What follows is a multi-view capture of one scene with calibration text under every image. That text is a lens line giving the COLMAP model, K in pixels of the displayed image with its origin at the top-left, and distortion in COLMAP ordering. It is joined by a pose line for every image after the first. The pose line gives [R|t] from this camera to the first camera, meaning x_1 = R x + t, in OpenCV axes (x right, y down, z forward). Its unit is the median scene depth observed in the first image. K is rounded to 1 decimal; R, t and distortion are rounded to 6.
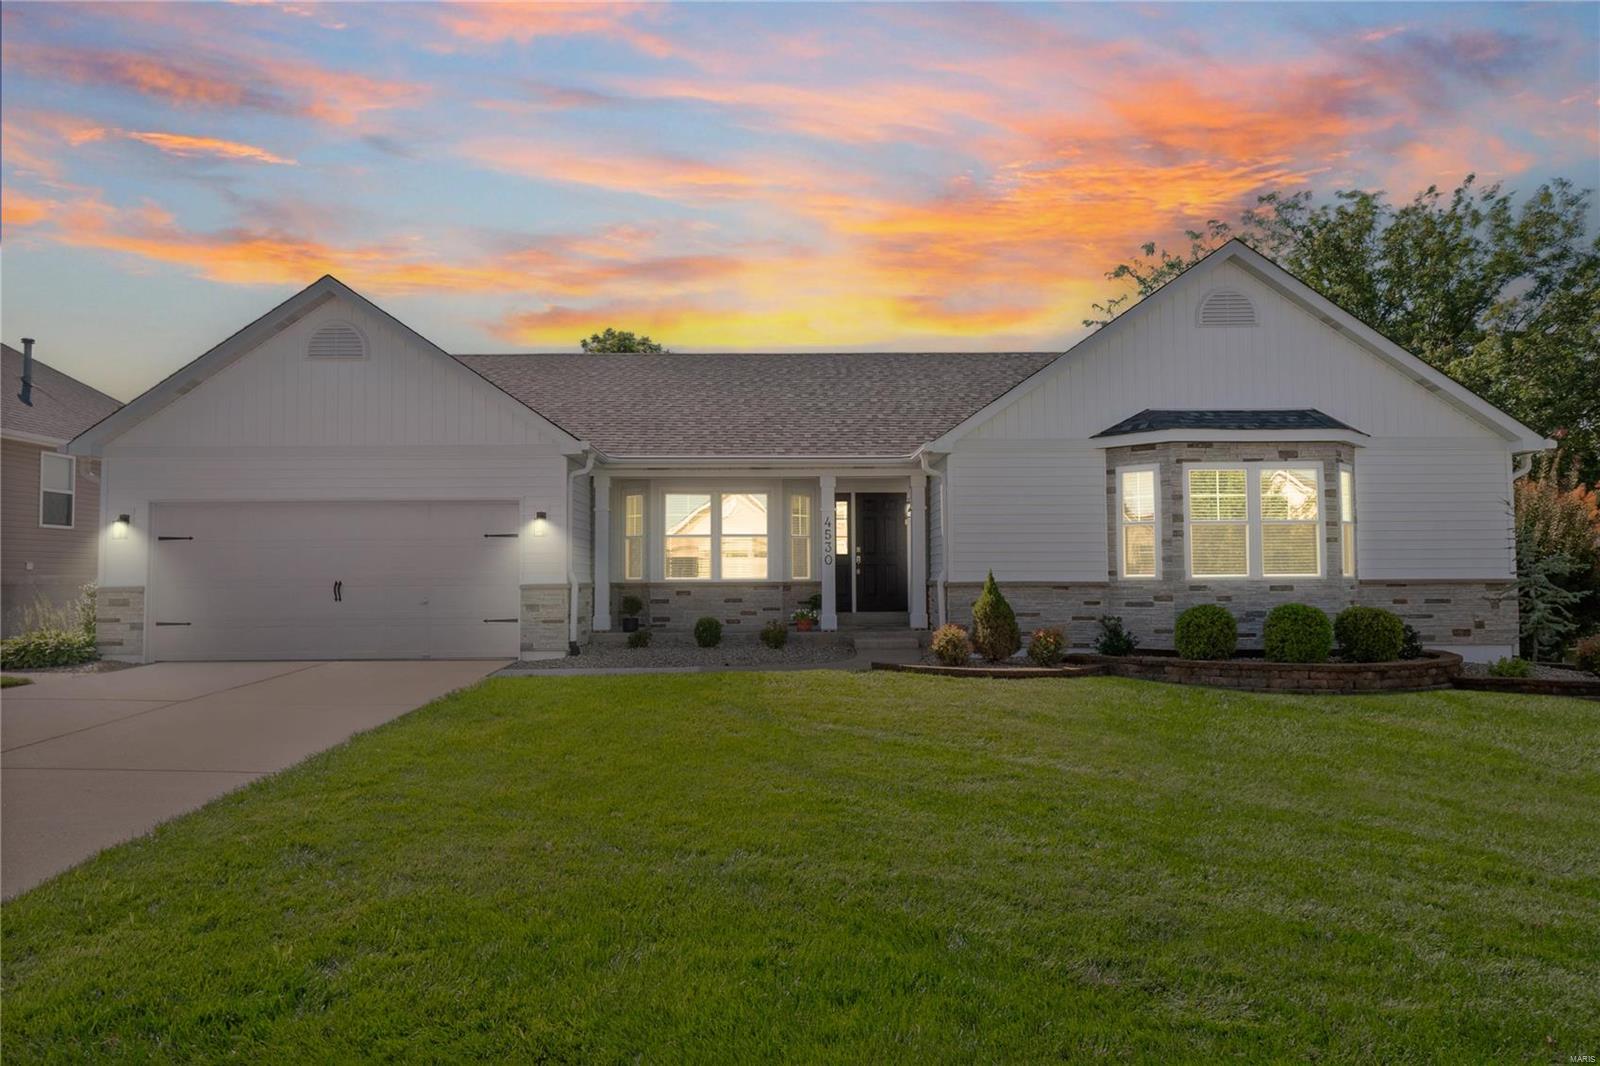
lens RADIAL K [[1049.2, 0, 796.0], [0, 1049.2, 534.6], [0, 0, 1]] dist [-0.002253, -0.000873]
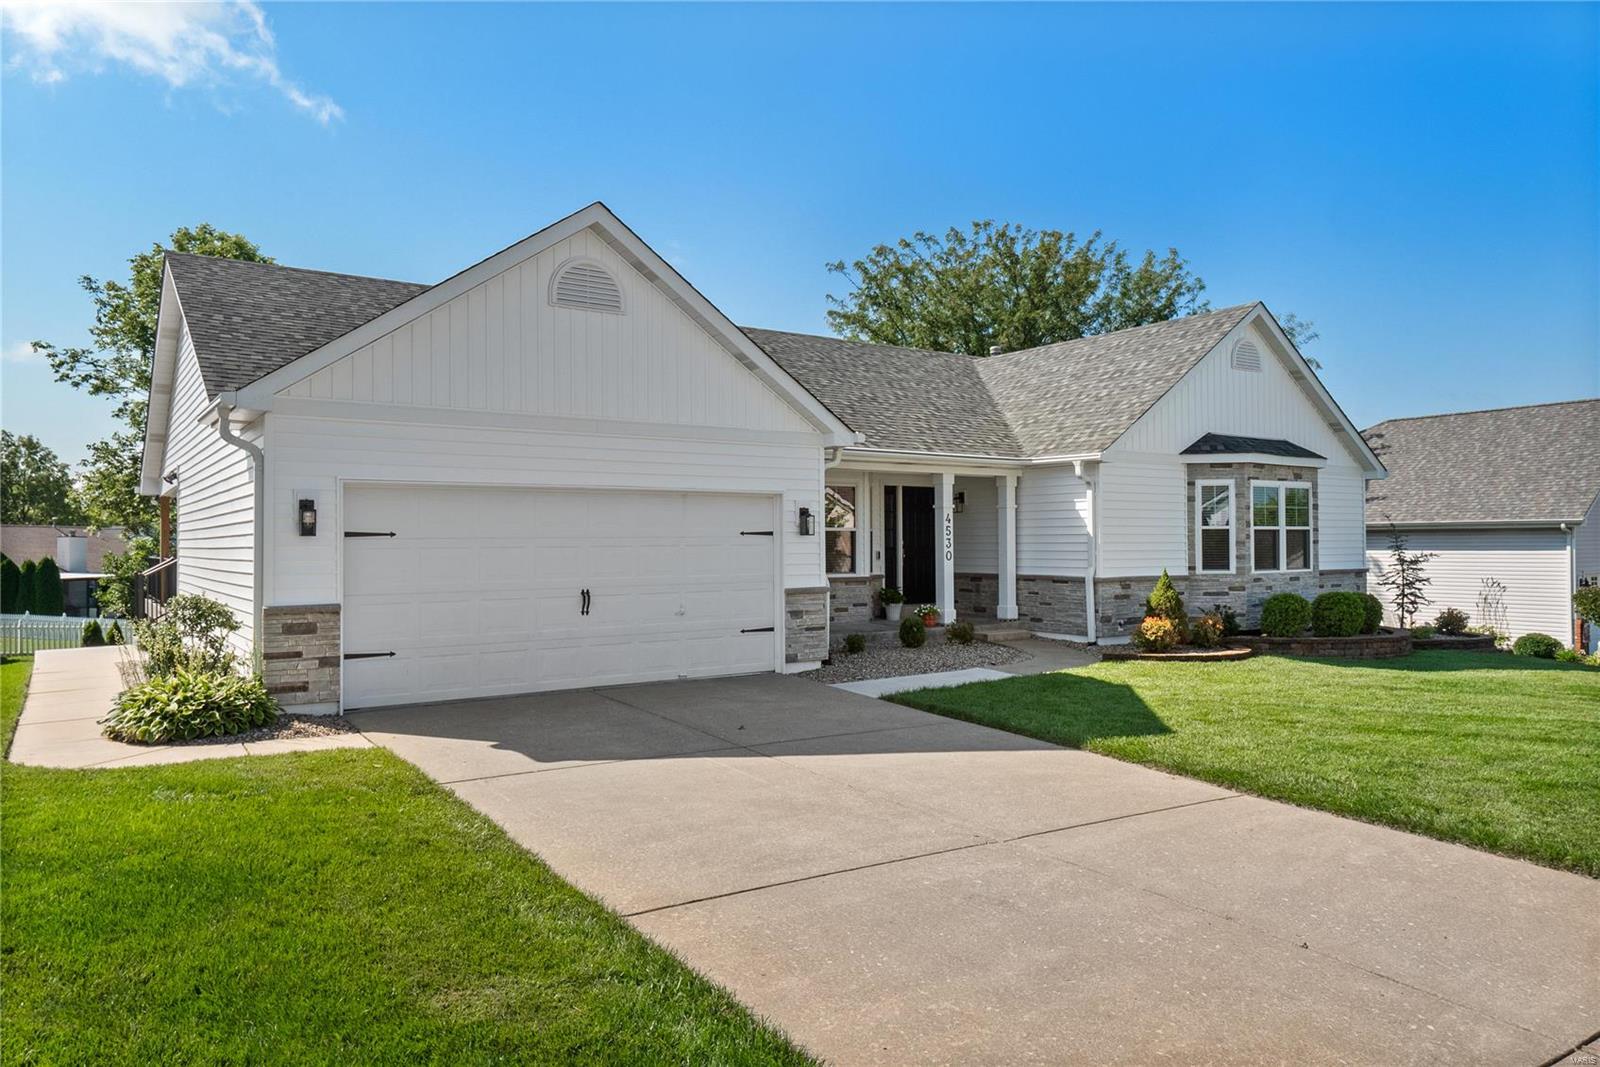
lens RADIAL K [[1054.1, 0, 800.2], [0, 1054.1, 532.7], [0, 0, 1]] dist [-0.010100, -0.000381]
pose [[0.831025, 0.007169, 0.556189, -0.752552], [-0.020754, 0.999620, 0.018125, -0.016601], [-0.555848, -0.026605, 0.830858, 0.249581]]
